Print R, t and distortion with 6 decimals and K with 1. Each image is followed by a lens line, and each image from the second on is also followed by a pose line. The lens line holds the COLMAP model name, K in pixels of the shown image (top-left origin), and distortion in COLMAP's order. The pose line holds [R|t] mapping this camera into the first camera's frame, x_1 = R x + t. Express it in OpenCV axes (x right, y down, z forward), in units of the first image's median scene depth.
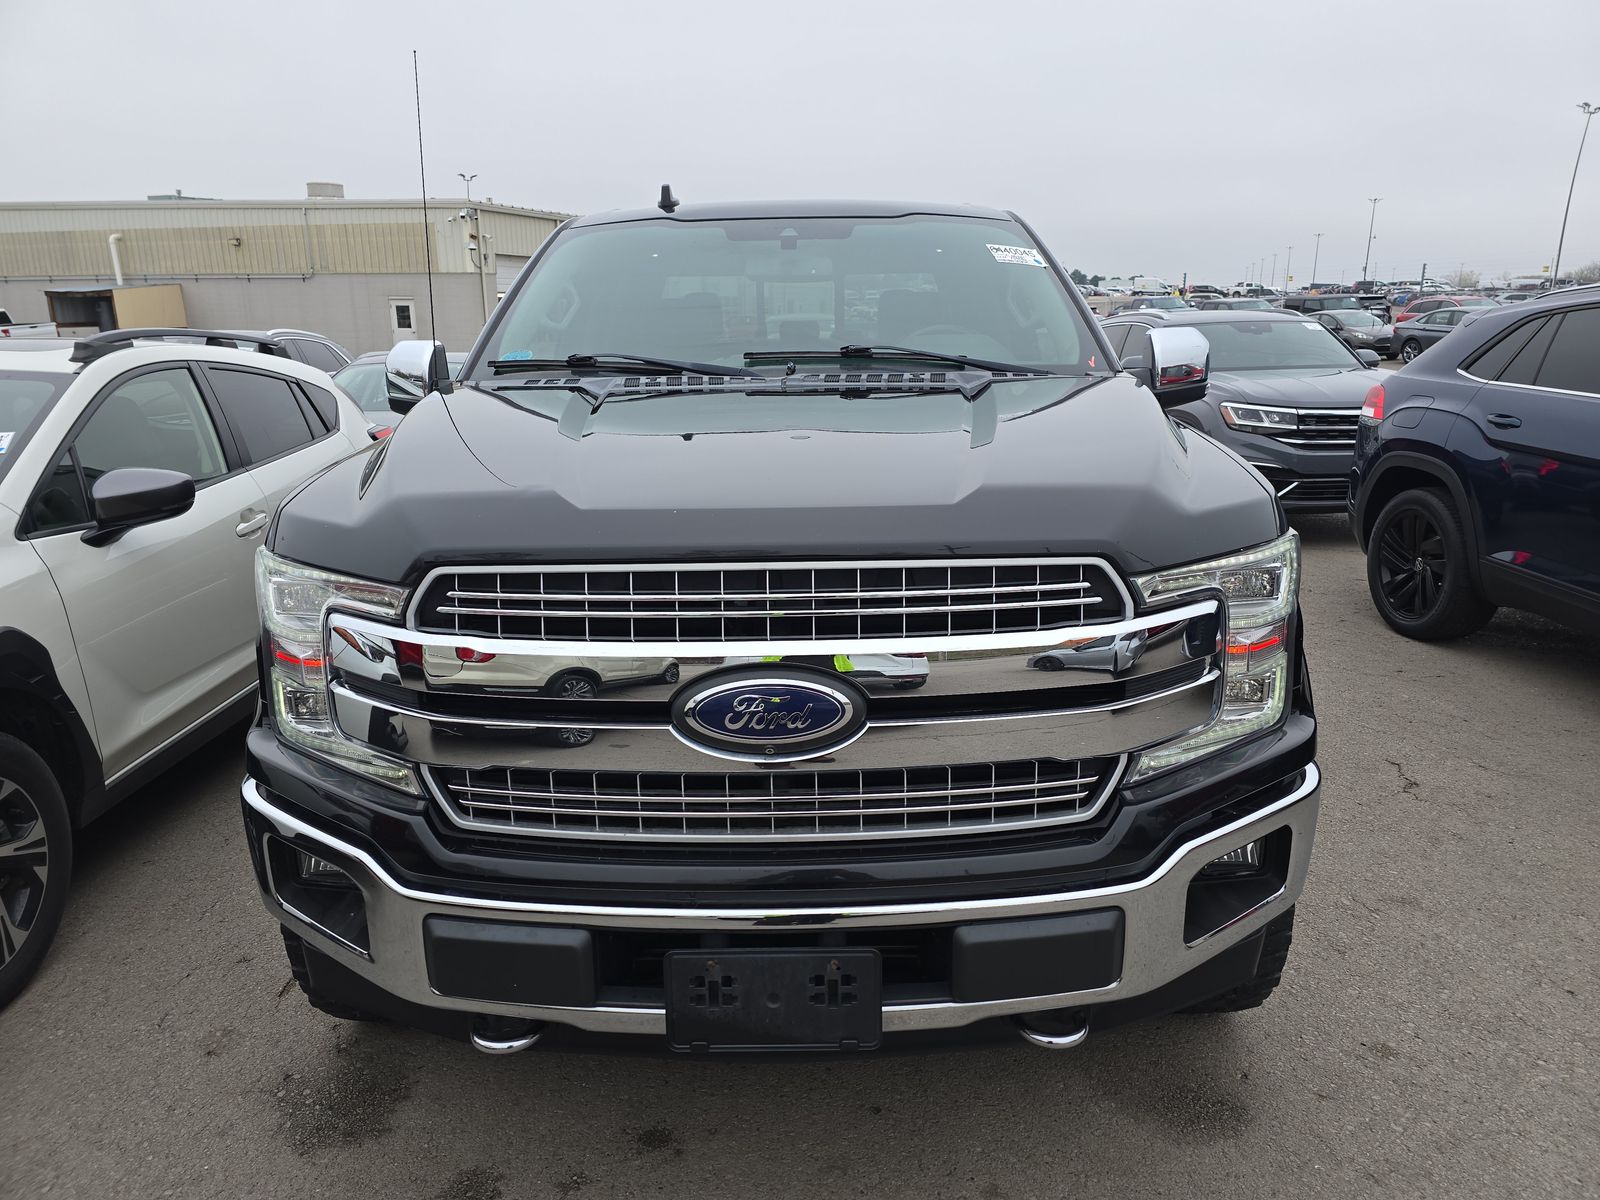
lens RADIAL K [[1078.5, 0, 810.2], [0, 1078.5, 600.0], [0, 0, 1]] dist [0.026980, -0.002954]
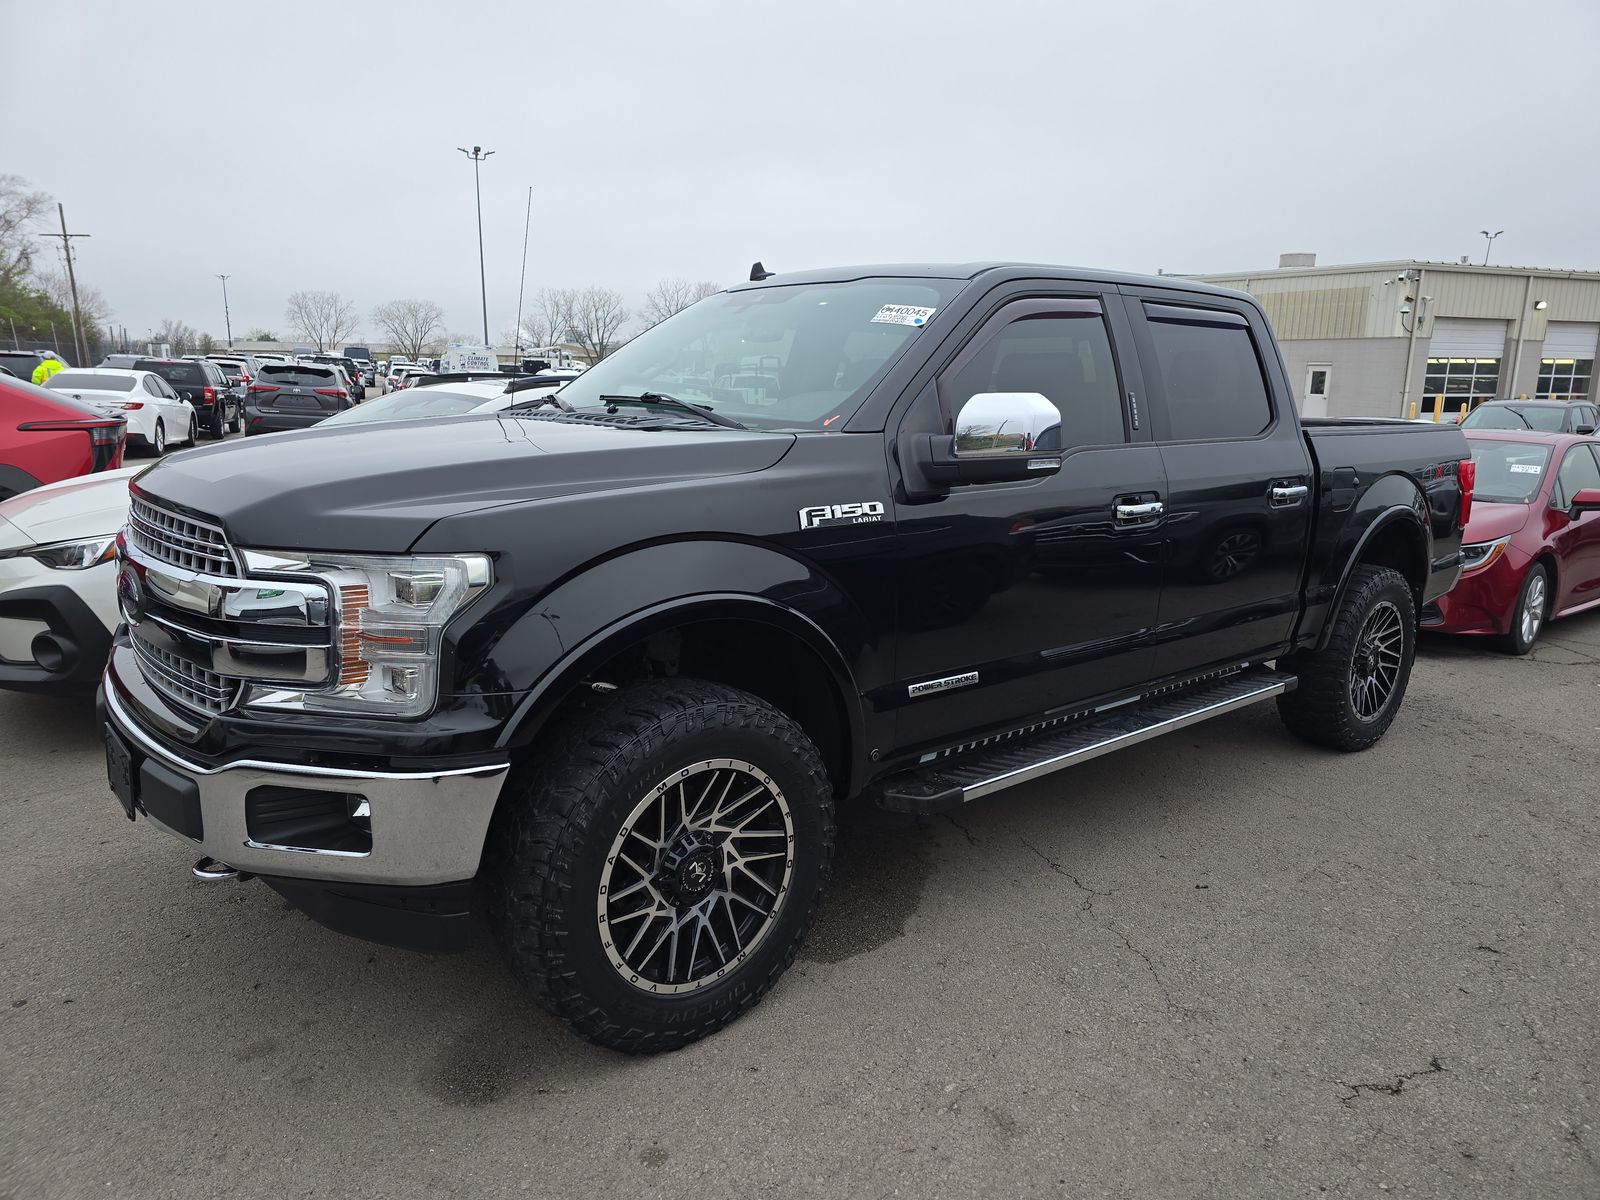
lens RADIAL K [[1077.9, 0, 808.3], [0, 1077.9, 599.3], [0, 0, 1]] dist [0.048215, -0.054007]
pose [[0.651341, 0.171190, -0.739222, 0.176244], [-0.214202, 0.976077, 0.037304, -0.015910], [0.727923, 0.134045, 0.672428, 0.060185]]
